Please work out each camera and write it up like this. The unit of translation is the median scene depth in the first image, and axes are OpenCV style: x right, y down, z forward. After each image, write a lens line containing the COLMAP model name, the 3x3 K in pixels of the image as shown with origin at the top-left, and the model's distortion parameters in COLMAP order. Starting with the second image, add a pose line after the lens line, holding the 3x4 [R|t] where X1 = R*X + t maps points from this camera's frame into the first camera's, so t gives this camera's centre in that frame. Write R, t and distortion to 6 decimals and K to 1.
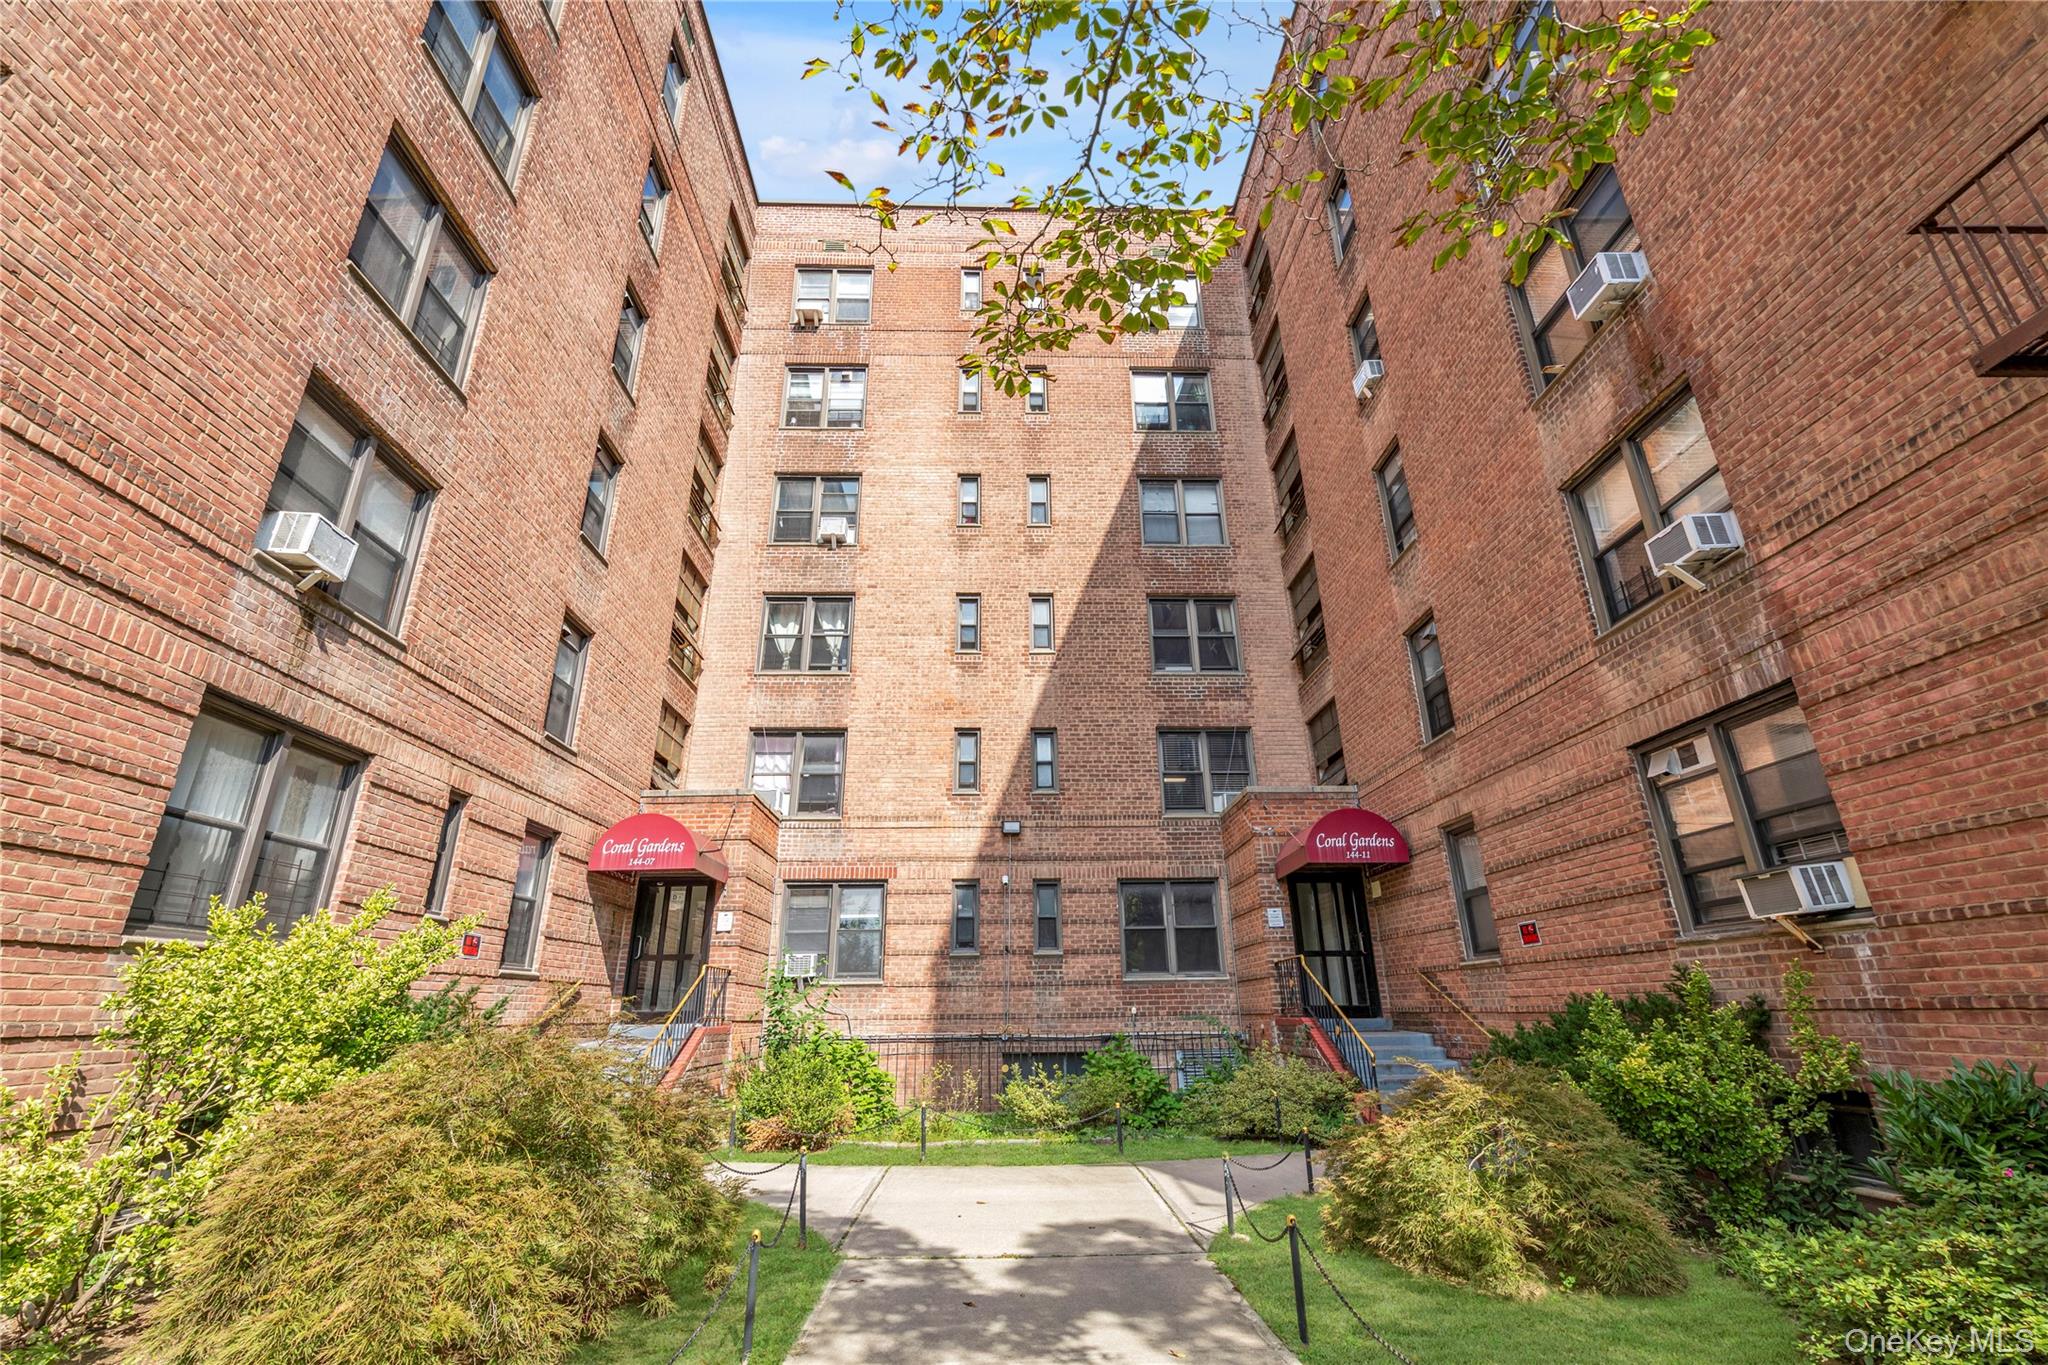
lens RADIAL K [[876.9, 0, 1021.5], [0, 876.9, 675.2], [0, 0, 1]] dist [0.000523, 0.000331]
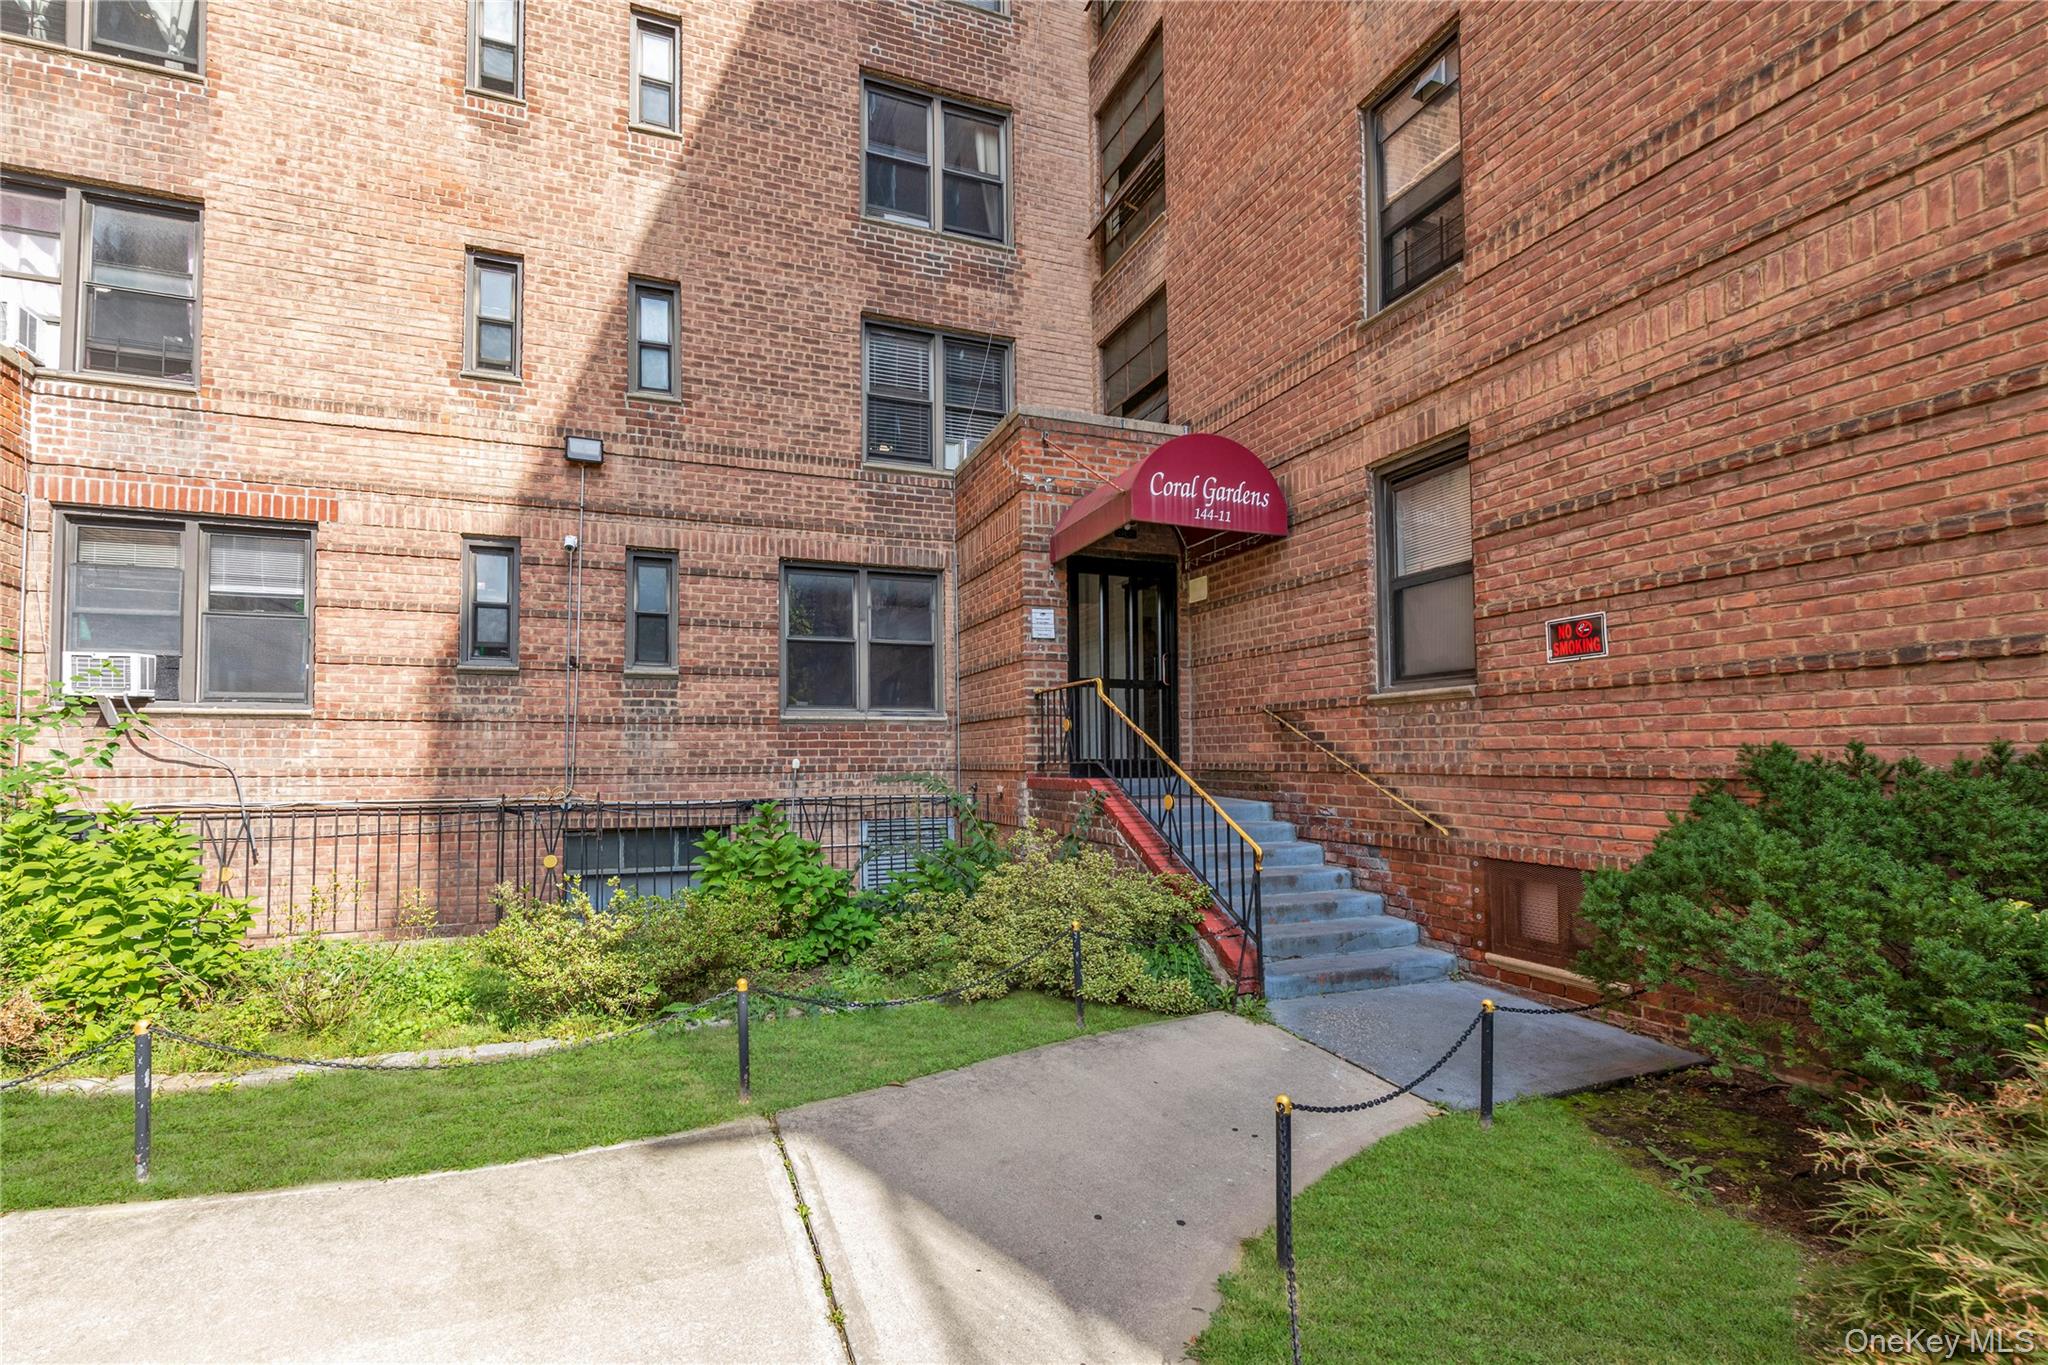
lens RADIAL K [[872.0, 0, 1033.7], [0, 872.0, 741.5], [0, 0, 1]] dist [0.001228, 0.000296]
pose [[0.926674, 0.014264, 0.375597, 0.048646], [-0.140783, 0.939709, 0.311652, 0.141493], [-0.348506, -0.341677, 0.872812, 0.380872]]
